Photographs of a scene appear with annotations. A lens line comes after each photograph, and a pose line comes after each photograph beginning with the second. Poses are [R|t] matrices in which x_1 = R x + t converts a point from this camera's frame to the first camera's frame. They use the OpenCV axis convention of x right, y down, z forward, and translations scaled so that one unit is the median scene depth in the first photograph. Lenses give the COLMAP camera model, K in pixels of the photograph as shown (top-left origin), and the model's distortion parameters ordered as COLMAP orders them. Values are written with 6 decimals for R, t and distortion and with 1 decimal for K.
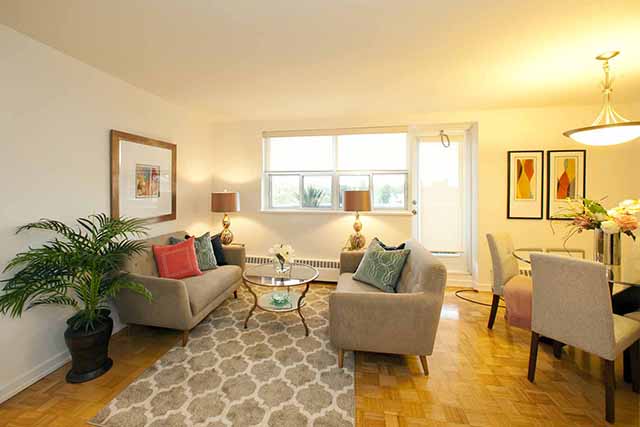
lens RADIAL K [[267.5, 0, 318.9], [0, 267.5, 194.4], [0, 0, 1]] dist [-0.018045, 0.000794]
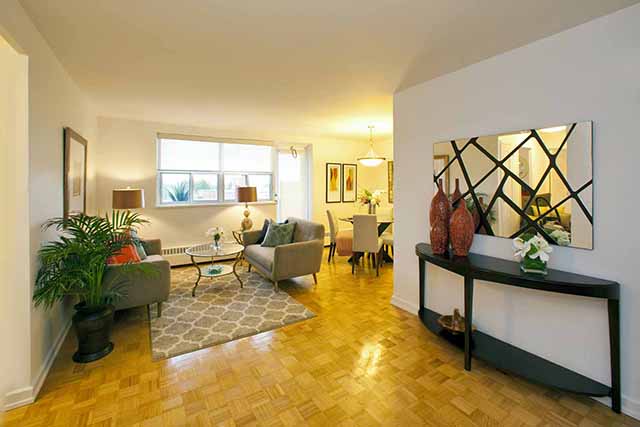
lens RADIAL K [[267.5, 0, 318.9], [0, 267.5, 194.4], [0, 0, 1]] dist [-0.018045, 0.000794]
pose [[0.737326, -0.026929, 0.675000, -0.501359], [0.015231, 0.999614, 0.023242, -0.002228], [-0.675365, -0.006856, 0.737452, -0.248101]]
